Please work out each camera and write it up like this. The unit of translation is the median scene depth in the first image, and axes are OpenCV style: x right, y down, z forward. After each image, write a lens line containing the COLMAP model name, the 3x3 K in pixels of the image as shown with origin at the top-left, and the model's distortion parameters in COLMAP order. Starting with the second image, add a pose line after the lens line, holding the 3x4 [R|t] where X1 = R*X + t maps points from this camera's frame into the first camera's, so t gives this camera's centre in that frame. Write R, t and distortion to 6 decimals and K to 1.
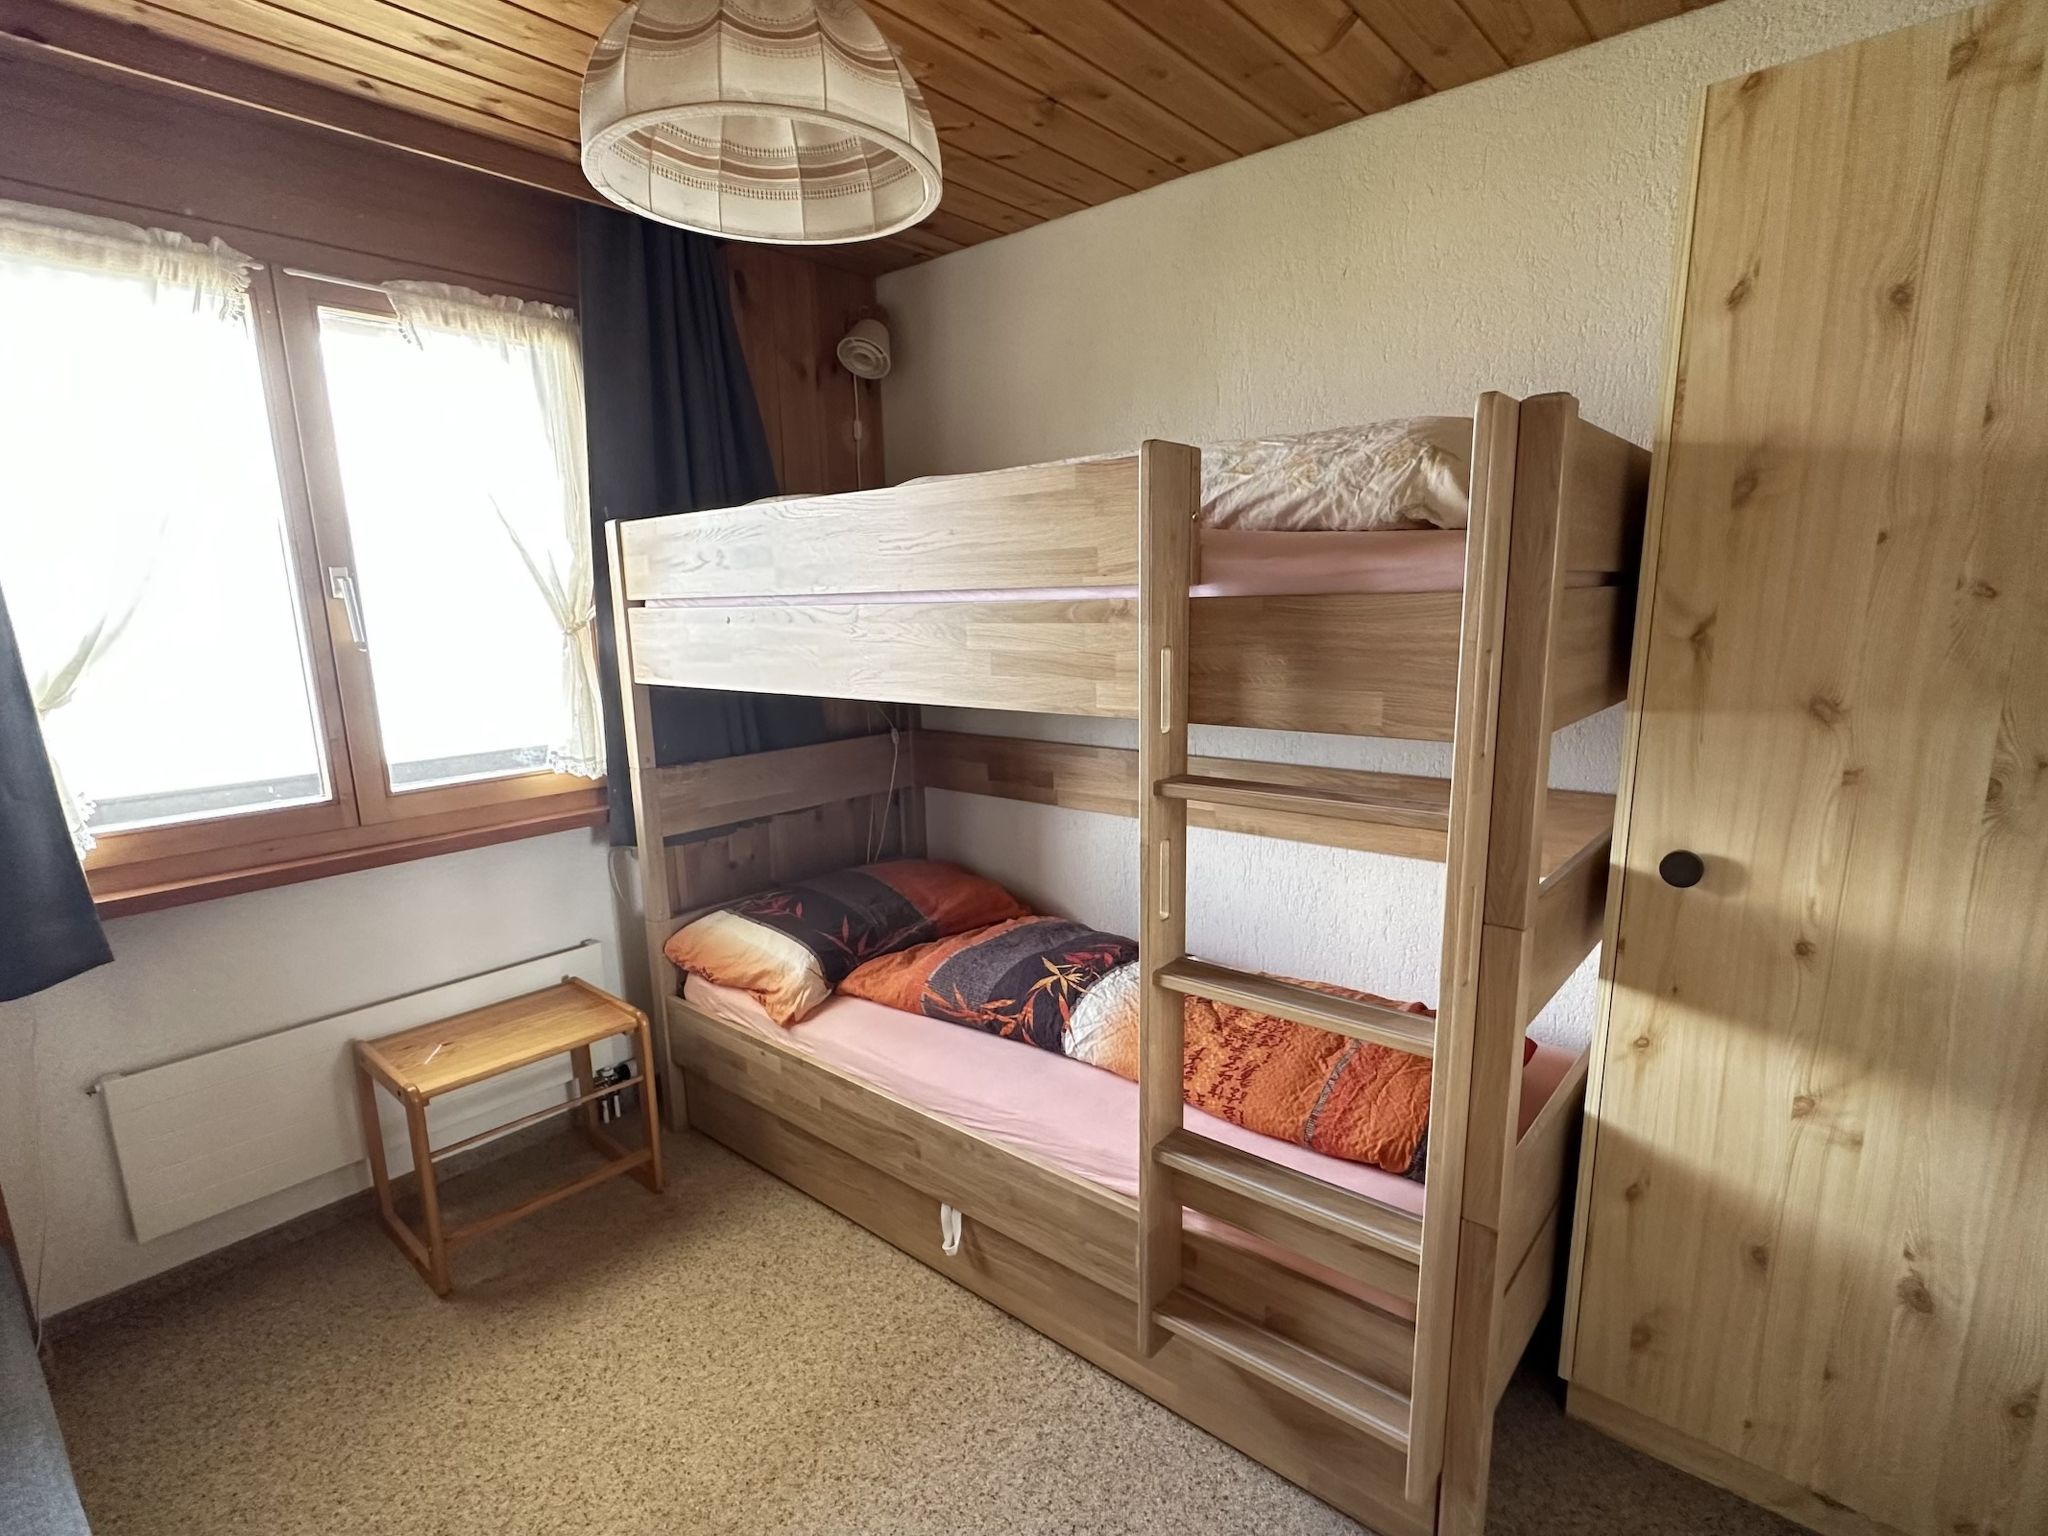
lens RADIAL K [[1009.2, 0, 1025.7], [0, 1009.2, 784.7], [0, 0, 1]] dist [-0.002362, 0.003320]
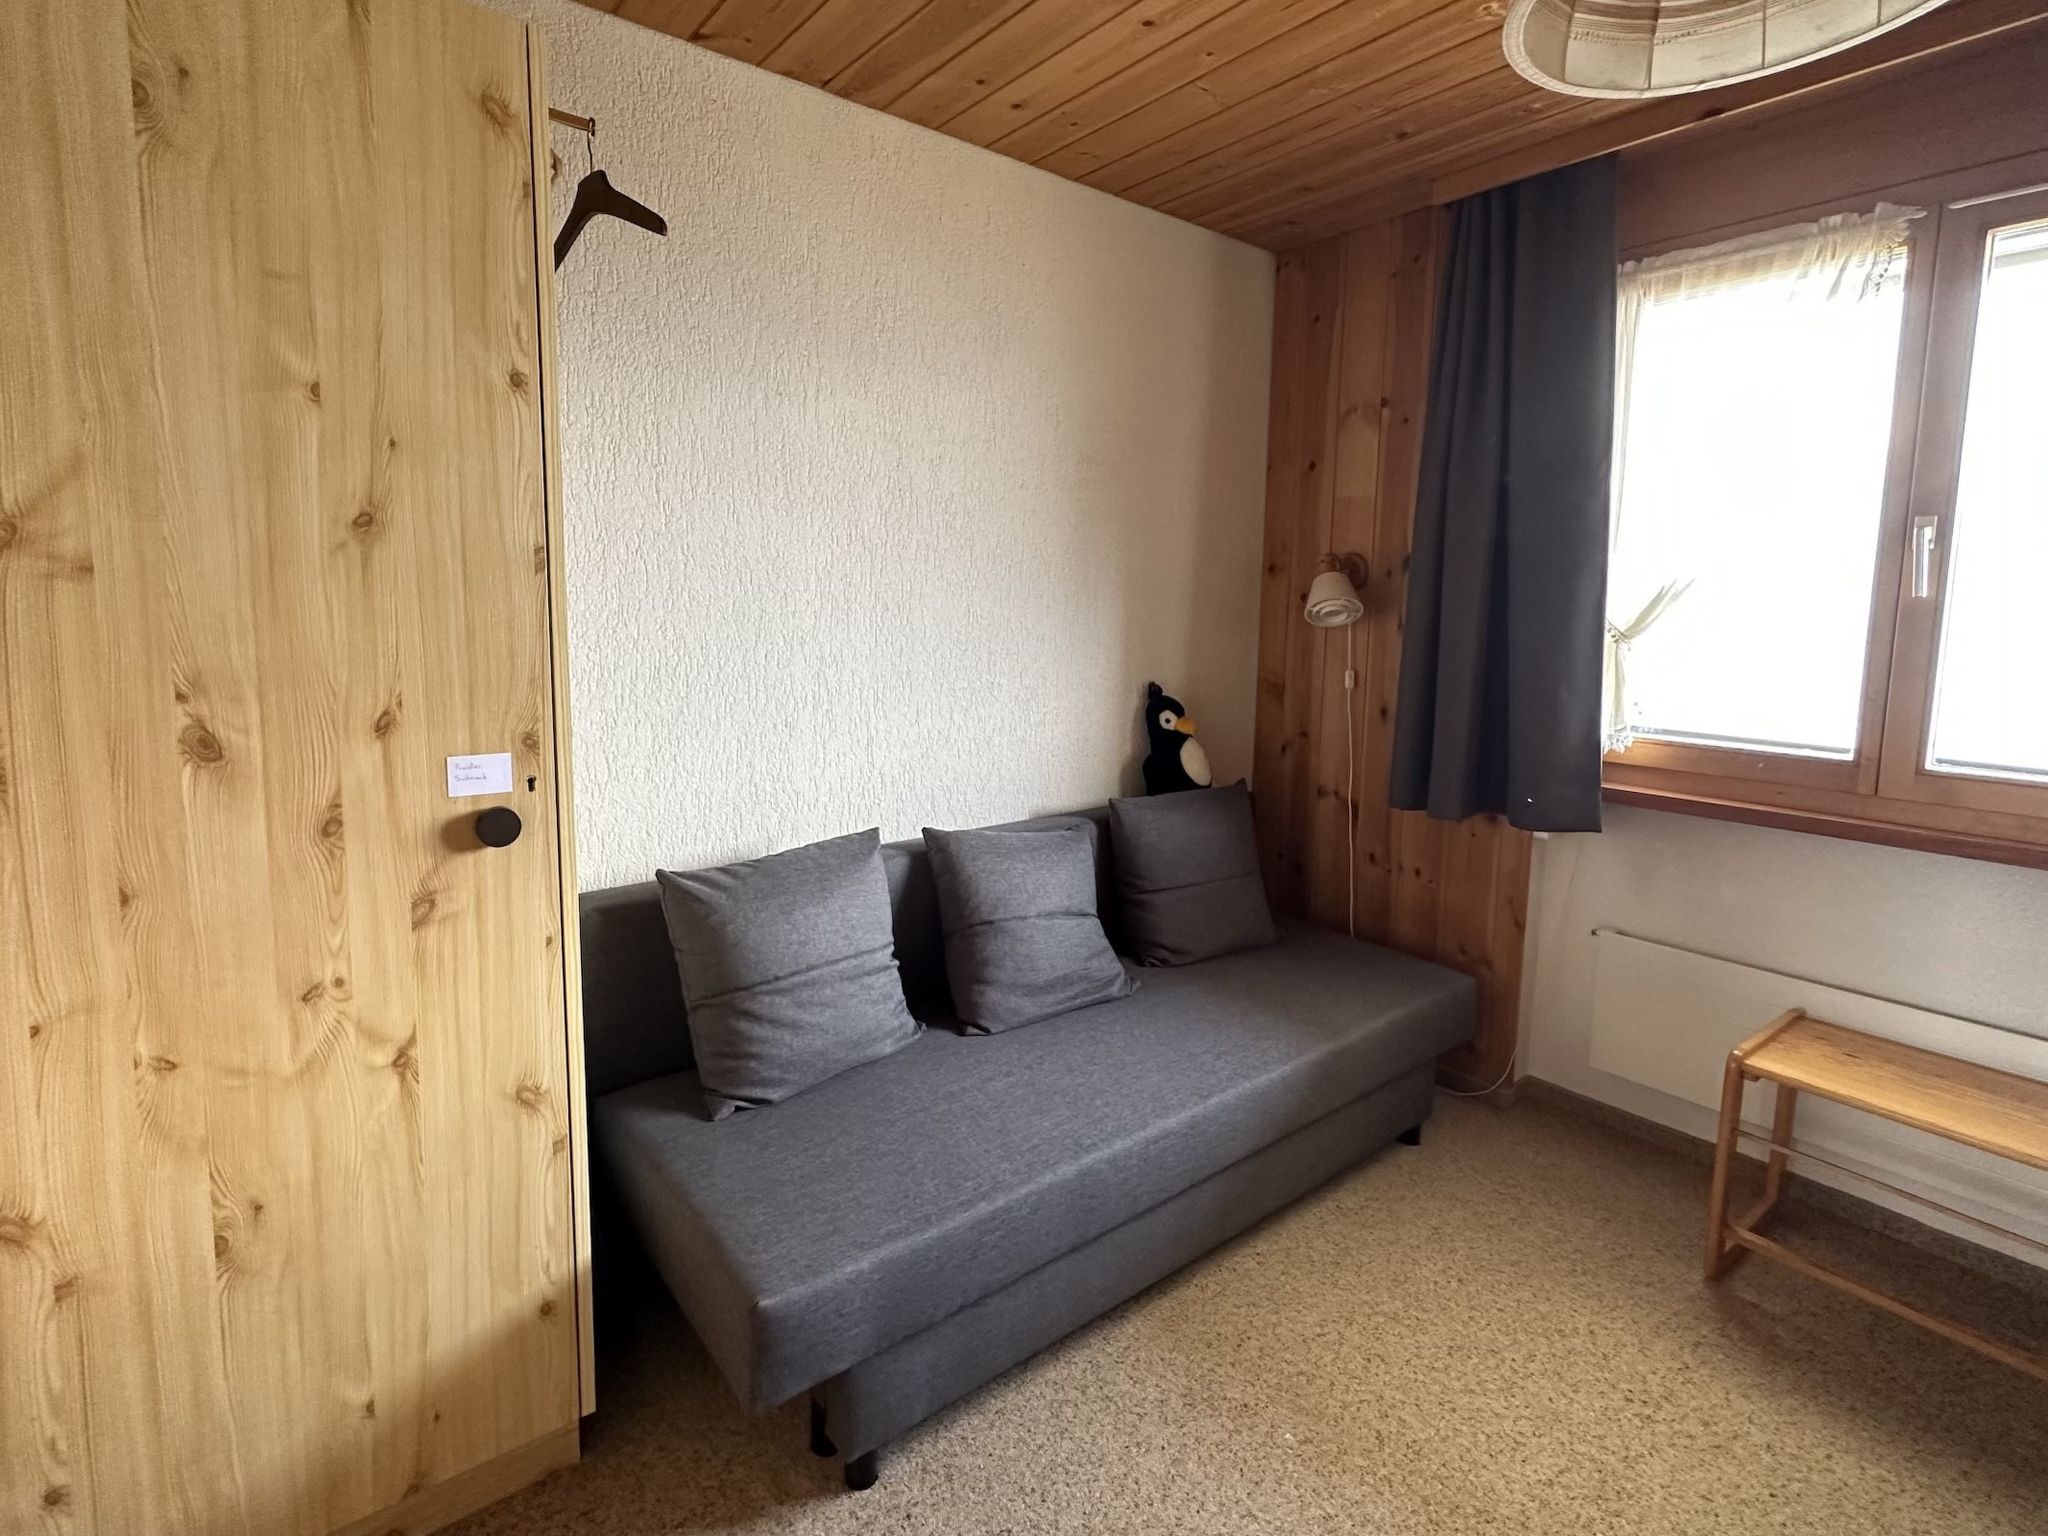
lens RADIAL K [[1009.2, 0, 1014.5], [0, 1009.2, 689.0], [0, 0, 1]] dist [-0.002362, 0.003320]
pose [[-0.190579, 0.121879, -0.974076, 0.460239], [-0.180730, 0.970946, 0.156848, -0.070802], [0.964892, 0.205937, -0.163015, 0.459163]]
